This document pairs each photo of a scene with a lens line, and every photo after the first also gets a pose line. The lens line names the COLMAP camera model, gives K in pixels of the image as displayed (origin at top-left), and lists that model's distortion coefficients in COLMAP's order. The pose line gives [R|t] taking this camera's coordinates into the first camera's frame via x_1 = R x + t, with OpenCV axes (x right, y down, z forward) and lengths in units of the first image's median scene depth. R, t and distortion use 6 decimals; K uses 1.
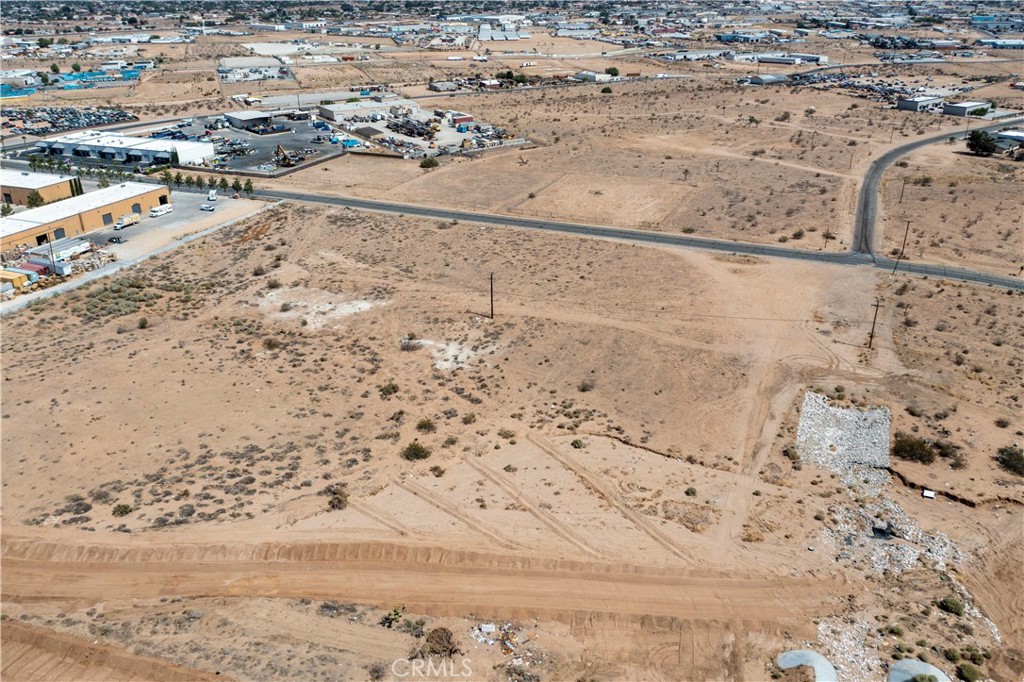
lens RADIAL K [[797.2, 0, 507.6], [0, 797.2, 371.7], [0, 0, 1]] dist [0.000554, 0.008349]
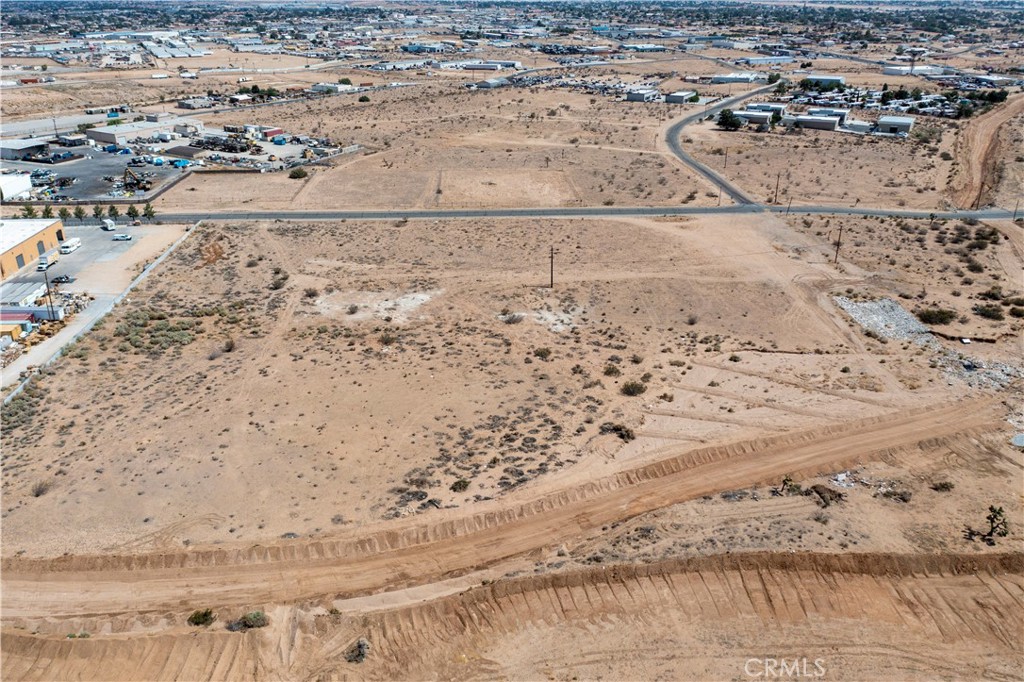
lens RADIAL K [[819.4, 0, 509.8], [0, 819.4, 330.8], [0, 0, 1]] dist [0.004935, 0.004498]
pose [[0.898034, -0.166055, 0.407383, -0.570843], [0.194034, 0.980595, -0.028024, 0.013333], [-0.394824, 0.104213, 0.912827, -0.010543]]
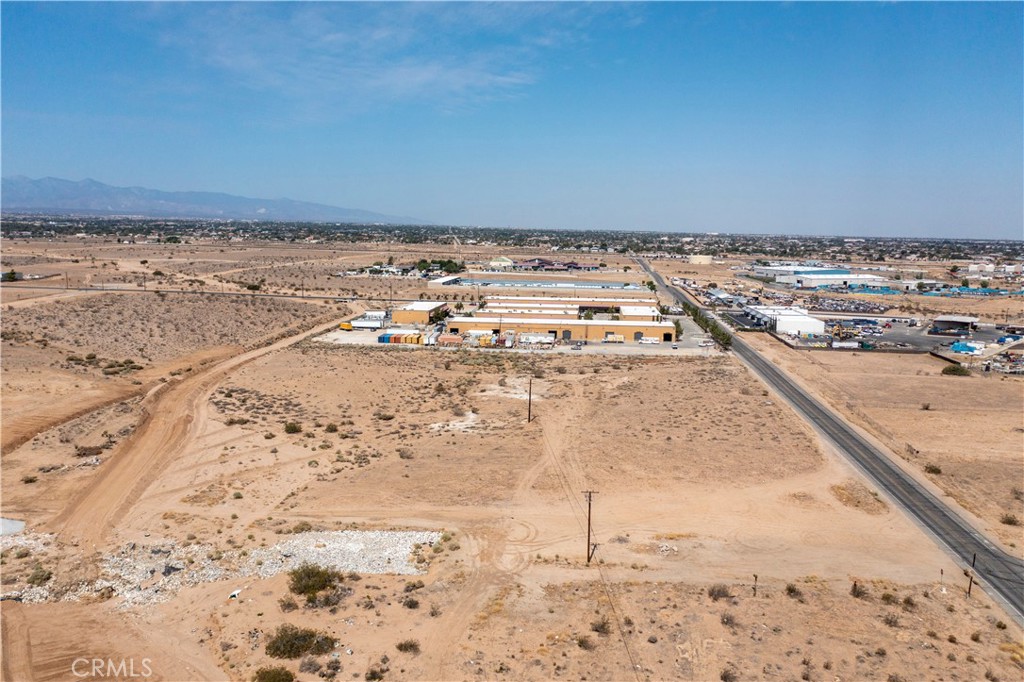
lens RADIAL K [[810.6, 0, 513.2], [0, 810.6, 336.6], [0, 0, 1]] dist [0.001367, 0.002489]
pose [[0.296462, 0.146697, -0.943711, 1.011243], [-0.448130, 0.893967, -0.001813, -0.164298], [0.843380, 0.423442, 0.330767, 0.607865]]
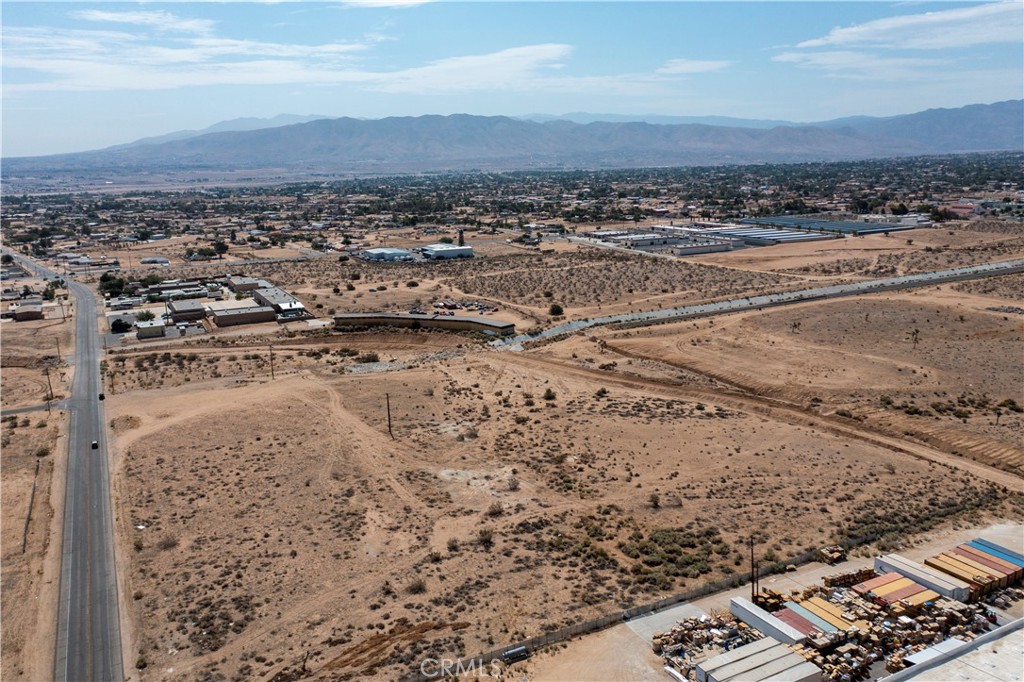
lens RADIAL K [[811.4, 0, 512.0], [0, 811.4, 341.0], [0, 0, 1]] dist [0.001490, 0.002947]
pose [[-0.769653, -0.112306, 0.628507, -0.928543], [0.315844, 0.788543, 0.527677, -0.775920], [-0.554866, 0.604638, -0.571433, 1.568842]]
